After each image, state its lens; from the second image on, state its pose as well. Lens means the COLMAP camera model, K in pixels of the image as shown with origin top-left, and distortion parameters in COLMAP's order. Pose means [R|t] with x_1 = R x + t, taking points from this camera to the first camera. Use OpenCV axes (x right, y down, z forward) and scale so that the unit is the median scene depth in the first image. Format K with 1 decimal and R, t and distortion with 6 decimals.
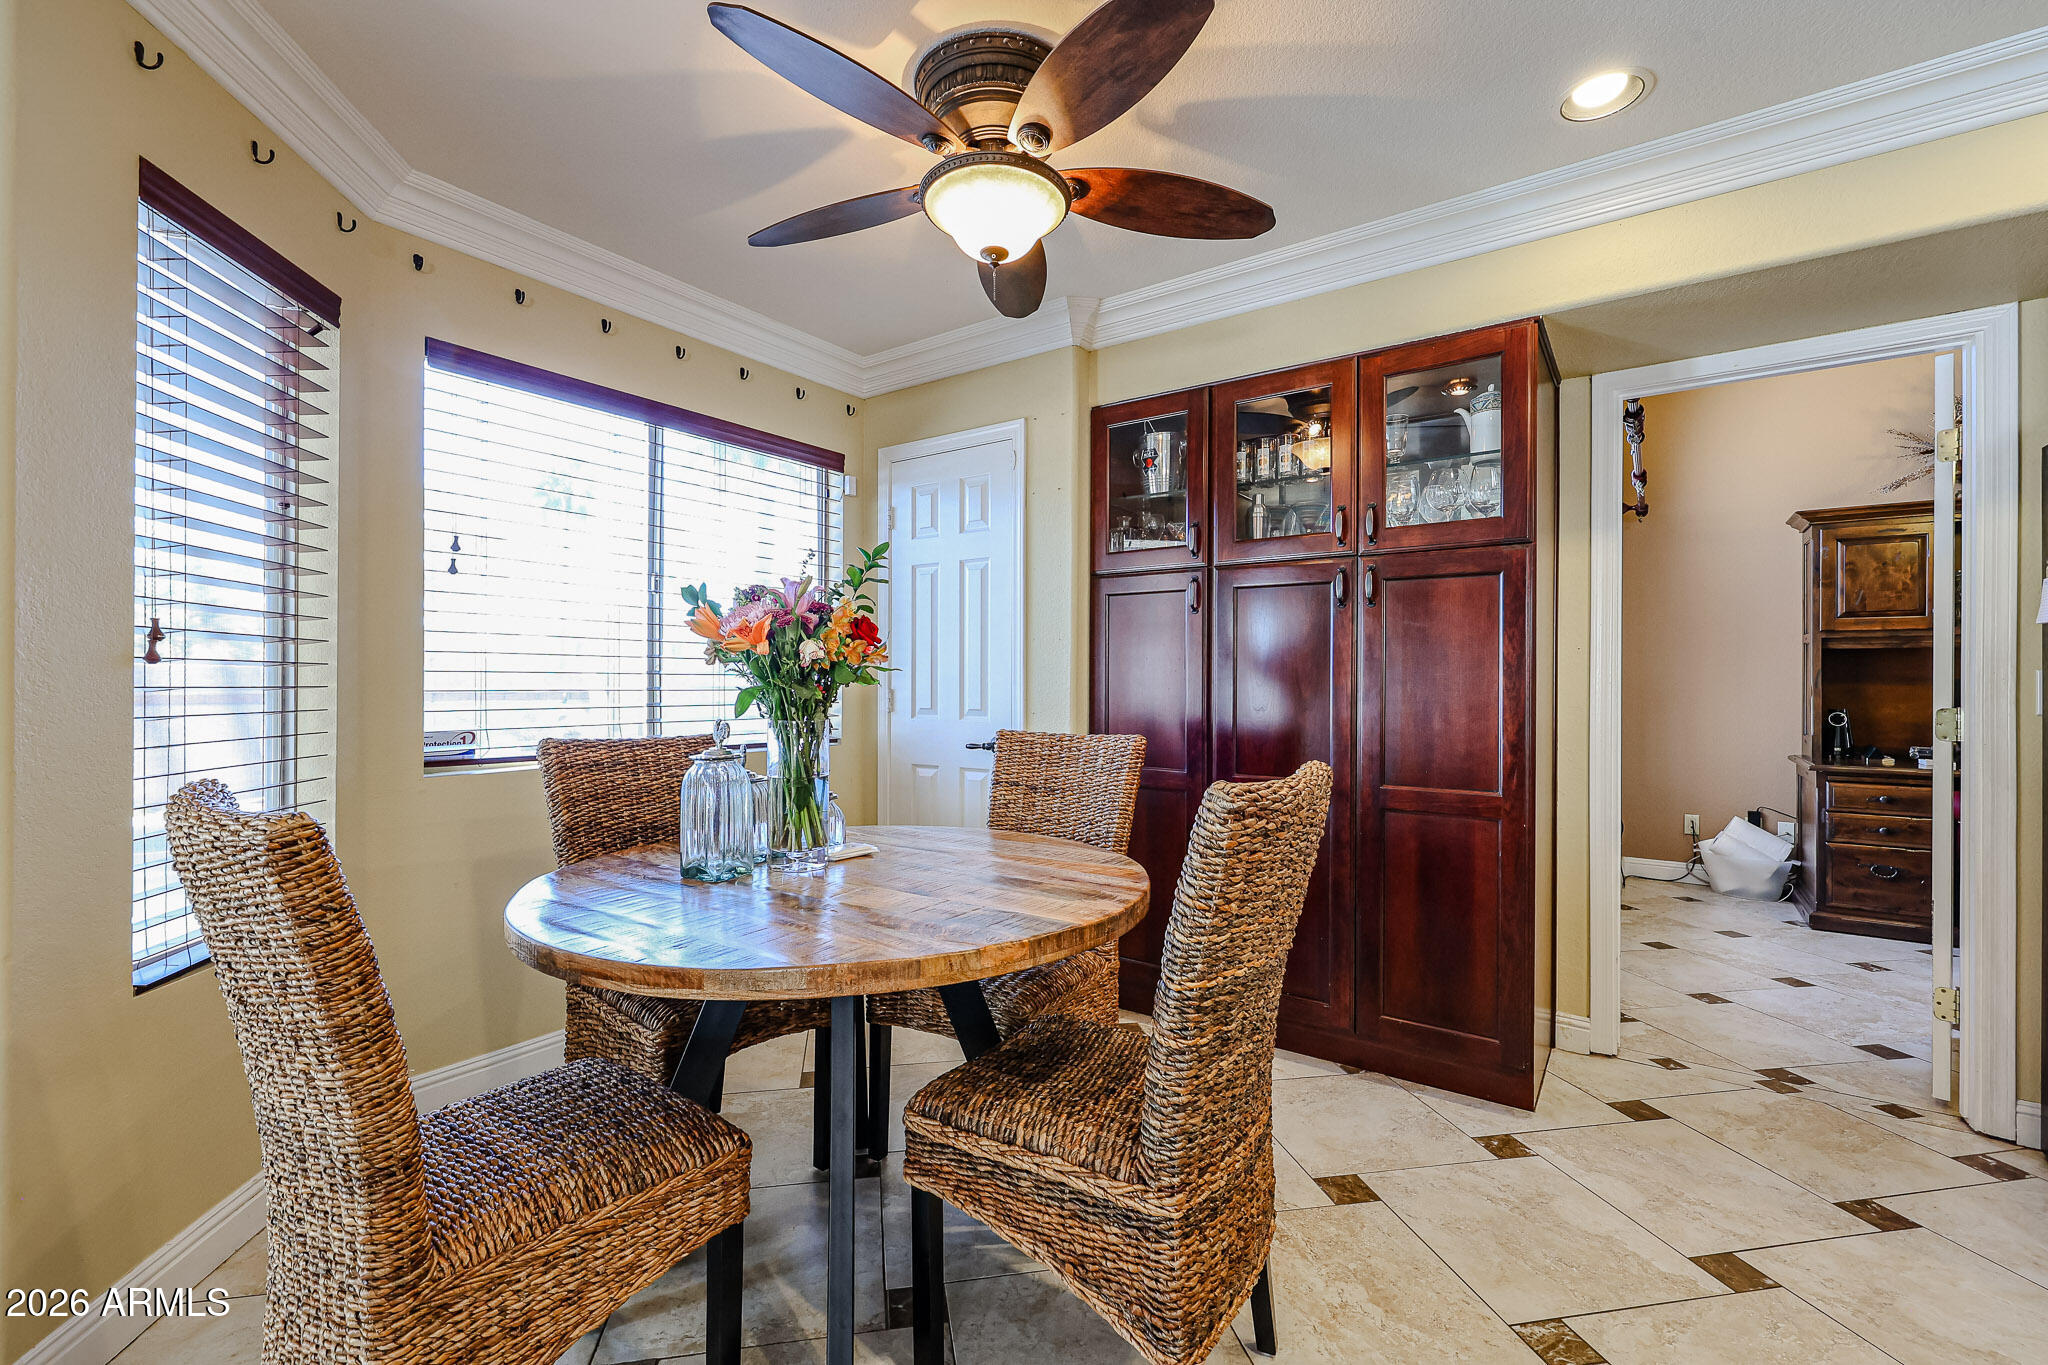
lens RADIAL K [[854.0, 0, 1027.5], [0, 854.0, 680.5], [0, 0, 1]] dist [-0.000531, -0.000123]
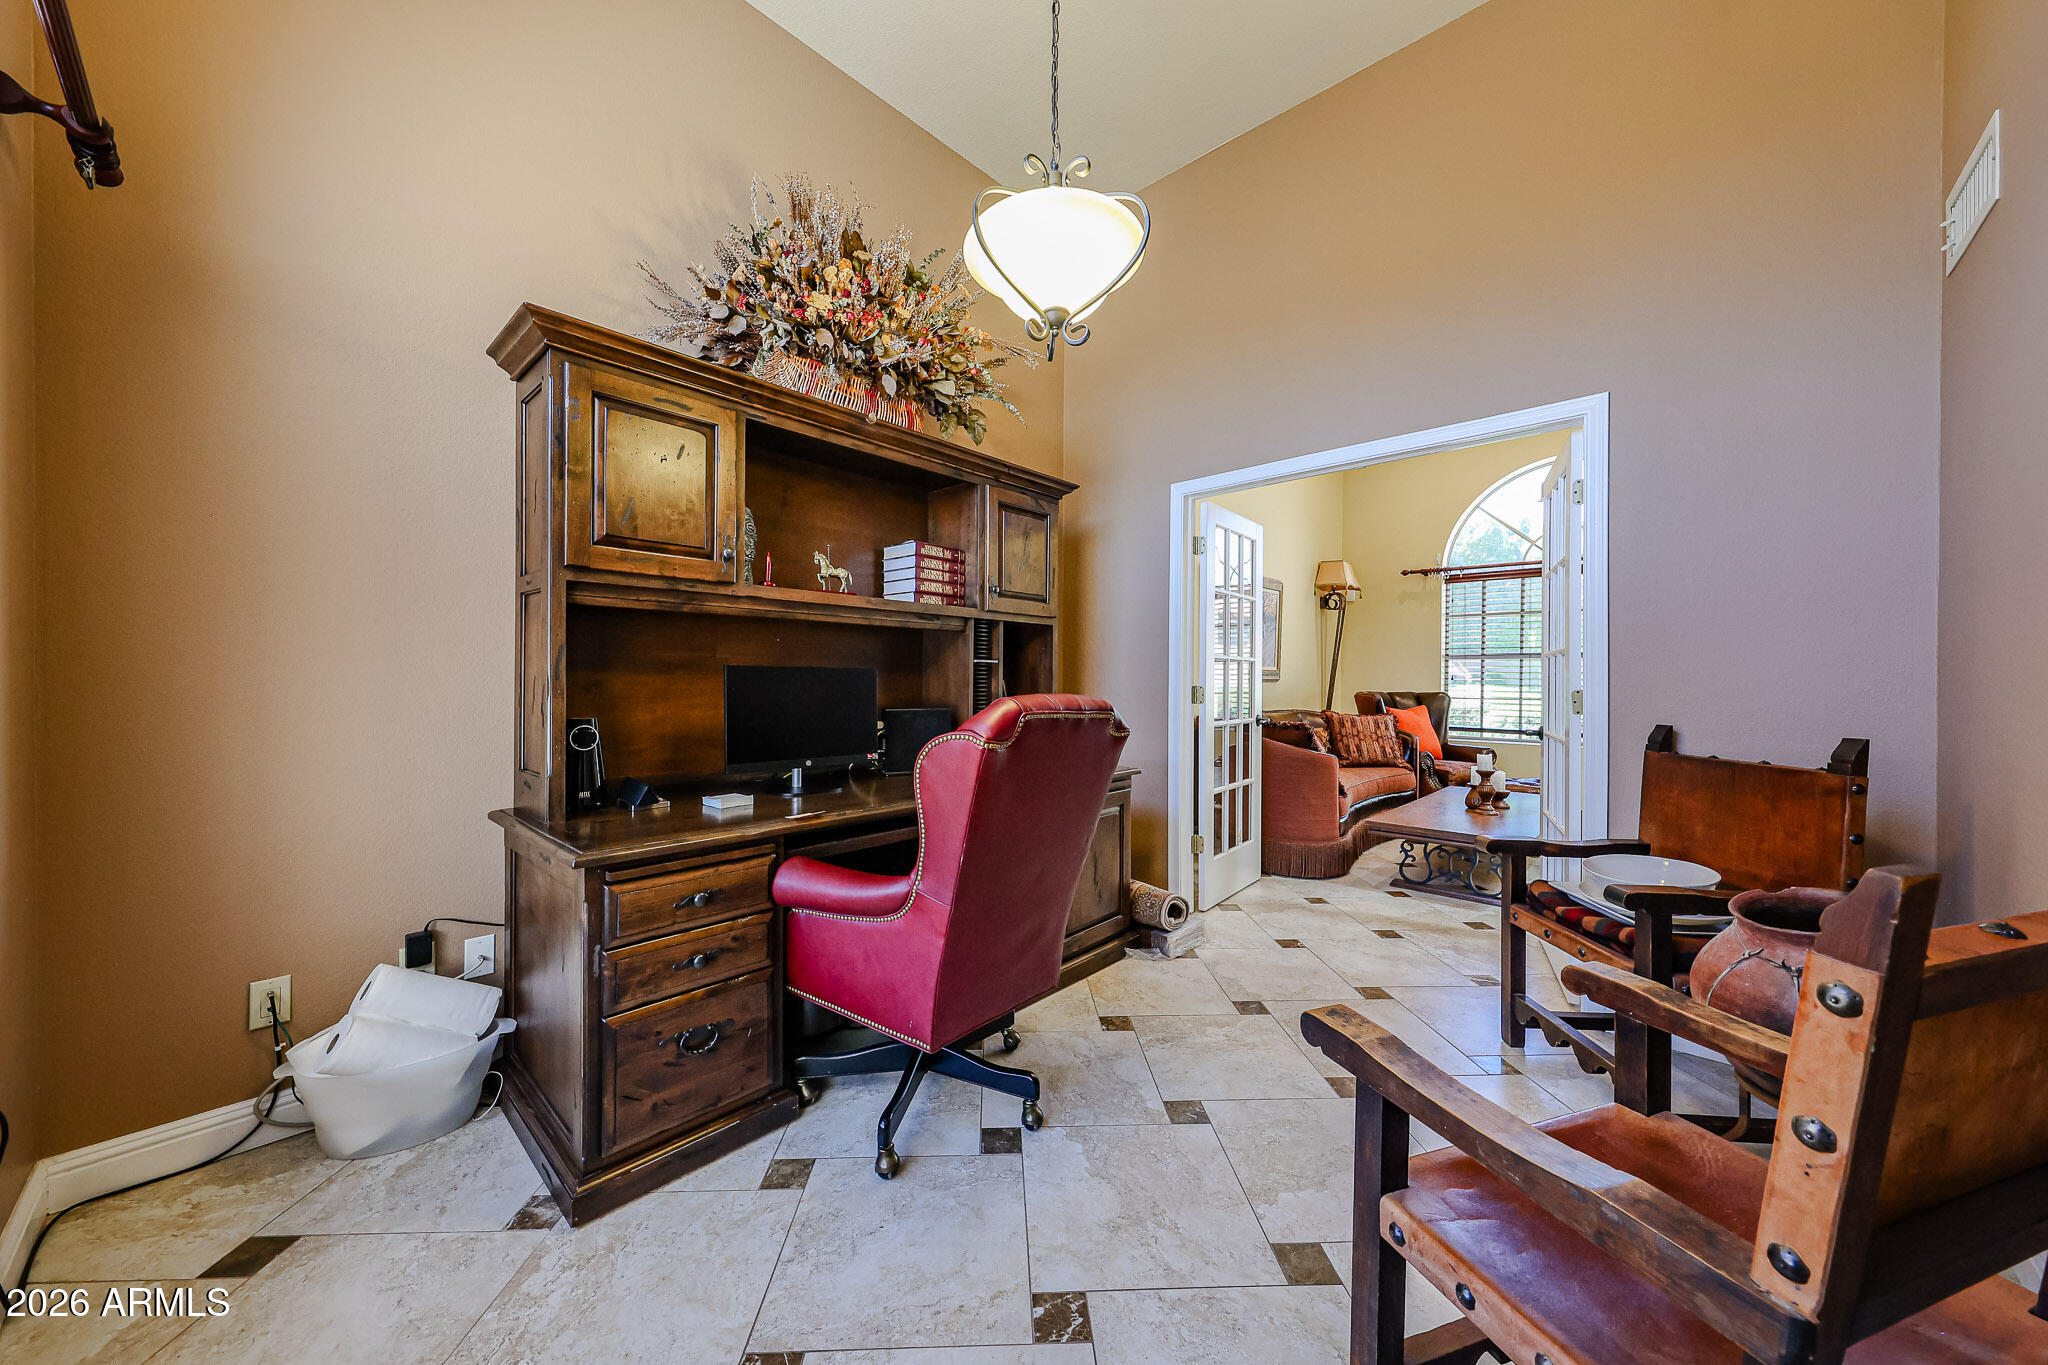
lens RADIAL K [[709.6, 0, 1033.3], [0, 709.6, 678.6], [0, 0, 1]] dist [0.002487, 0.000009]
pose [[0.107704, 0.000830, 0.994183, 0.507717], [-0.000377, 1.000000, -0.000794, 0.007701], [-0.994183, -0.000290, 0.107704, 0.635493]]
